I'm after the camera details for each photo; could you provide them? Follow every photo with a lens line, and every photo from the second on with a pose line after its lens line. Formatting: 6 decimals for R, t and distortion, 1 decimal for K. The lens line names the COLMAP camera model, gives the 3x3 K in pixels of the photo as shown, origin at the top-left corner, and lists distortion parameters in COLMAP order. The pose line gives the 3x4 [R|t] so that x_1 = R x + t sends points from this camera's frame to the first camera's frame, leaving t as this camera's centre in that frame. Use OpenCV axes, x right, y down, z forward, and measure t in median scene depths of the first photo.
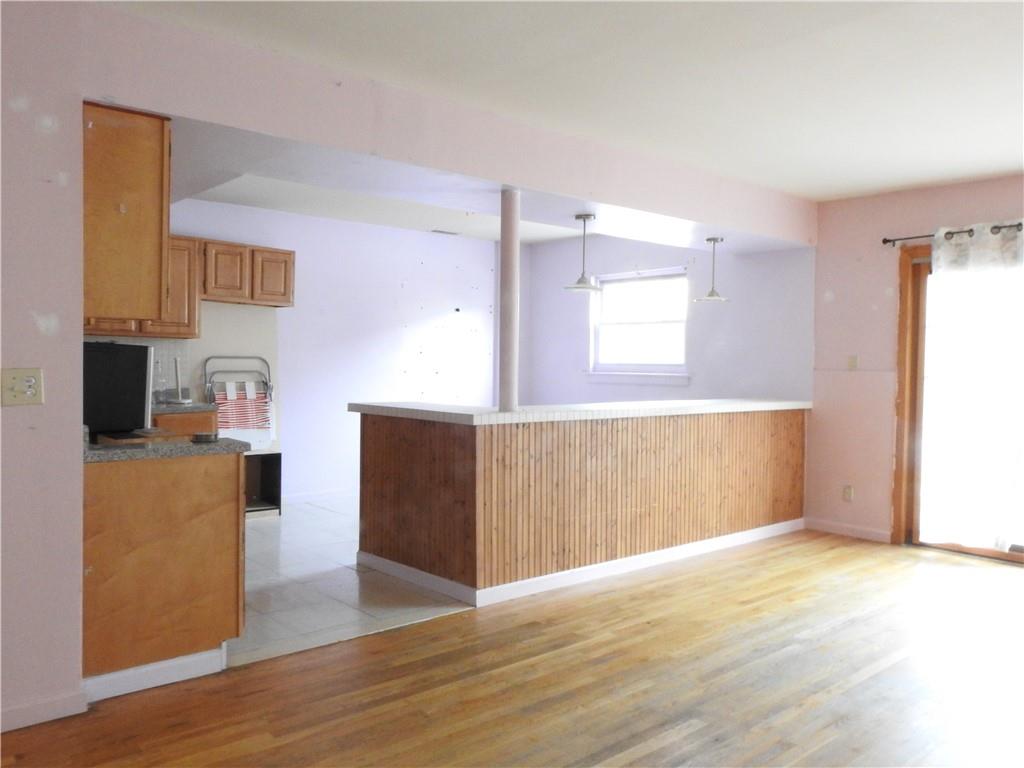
lens RADIAL K [[806.9, 0, 512.9], [0, 806.9, 382.1], [0, 0, 1]] dist [0.002130, 0.001322]
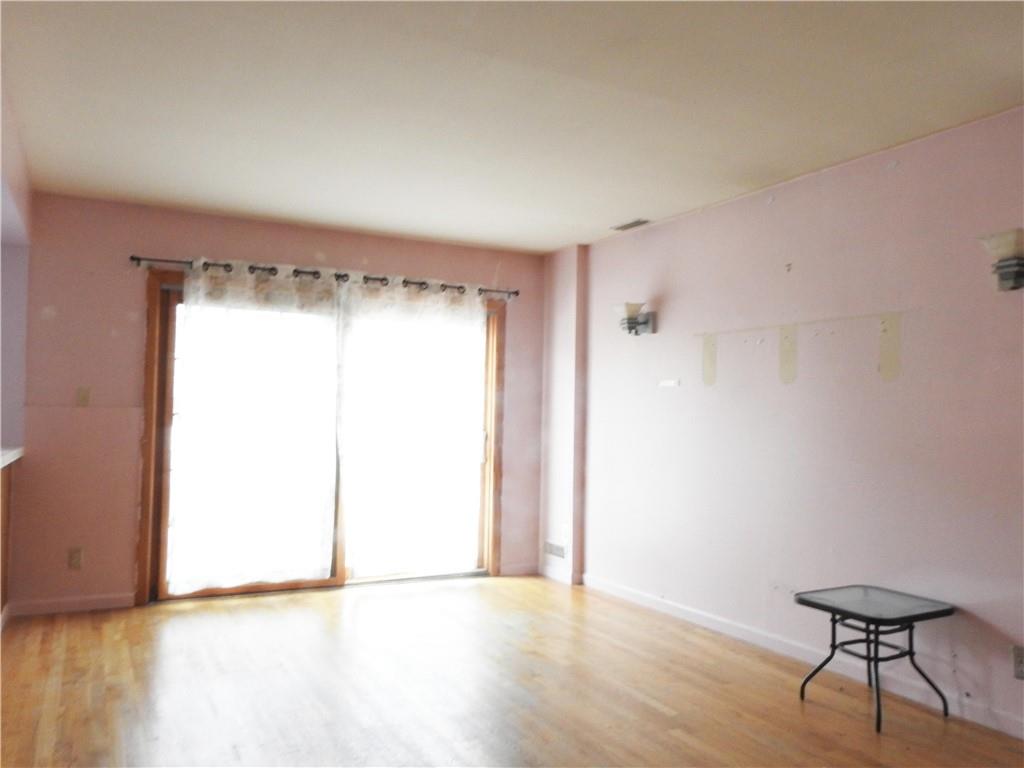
lens RADIAL K [[806.9, 0, 512.9], [0, 806.9, 380.9], [0, 0, 1]] dist [0.002130, 0.001322]
pose [[0.243773, 0.031389, 0.969324, -0.297107], [0.009673, 0.999348, -0.034794, -0.008254], [-0.969784, 0.017858, 0.243310, 0.413614]]
